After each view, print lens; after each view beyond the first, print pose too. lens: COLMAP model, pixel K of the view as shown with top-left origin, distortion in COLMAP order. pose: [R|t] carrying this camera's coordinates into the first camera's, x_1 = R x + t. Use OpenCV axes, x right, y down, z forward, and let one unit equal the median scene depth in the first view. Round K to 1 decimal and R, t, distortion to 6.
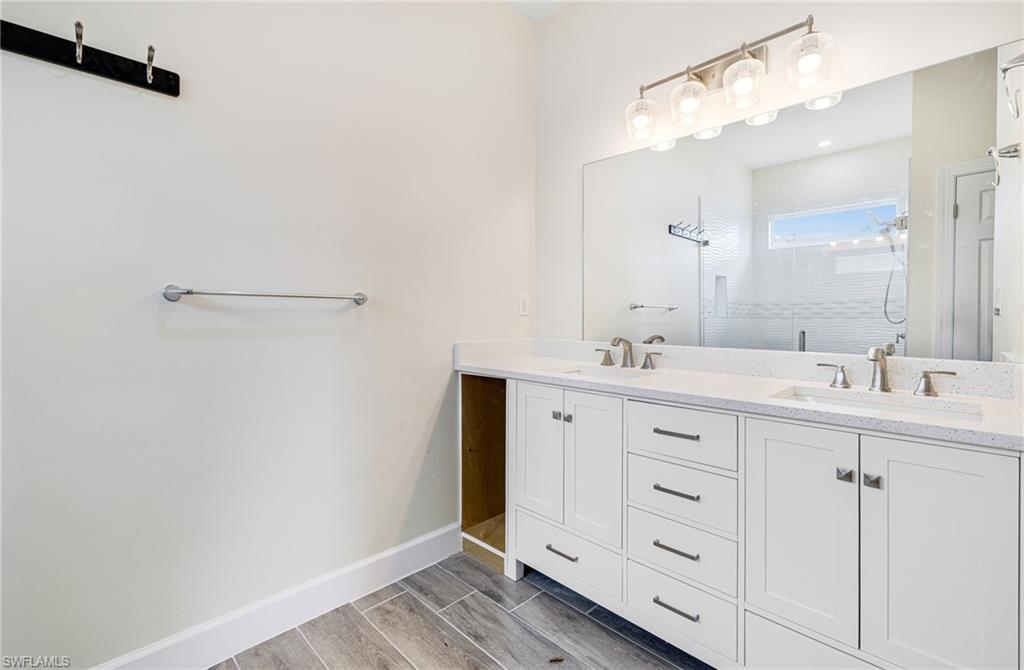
lens RADIAL K [[454.0, 0, 510.8], [0, 454.0, 319.6], [0, 0, 1]] dist [-0.000749, -0.000081]
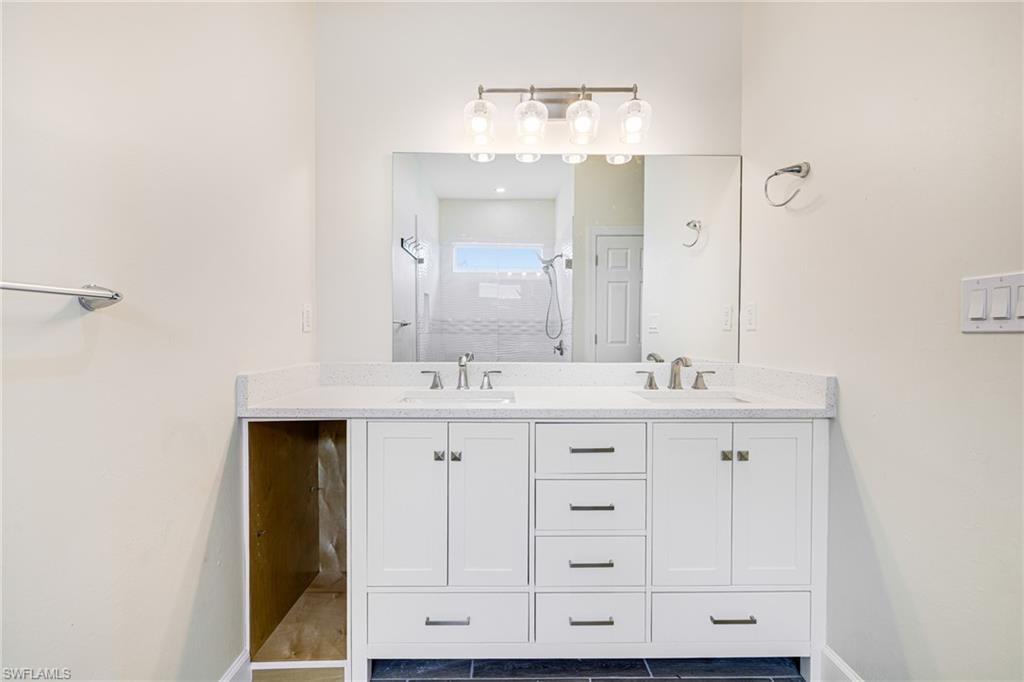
lens RADIAL K [[438.6, 0, 508.1], [0, 438.6, 340.4], [0, 0, 1]] dist [-0.000202, 0.000067]
pose [[0.691378, -0.014432, 0.722349, -0.320863], [0.004846, 0.999871, 0.015338, -0.004612], [-0.722477, -0.007104, 0.691358, 0.319422]]
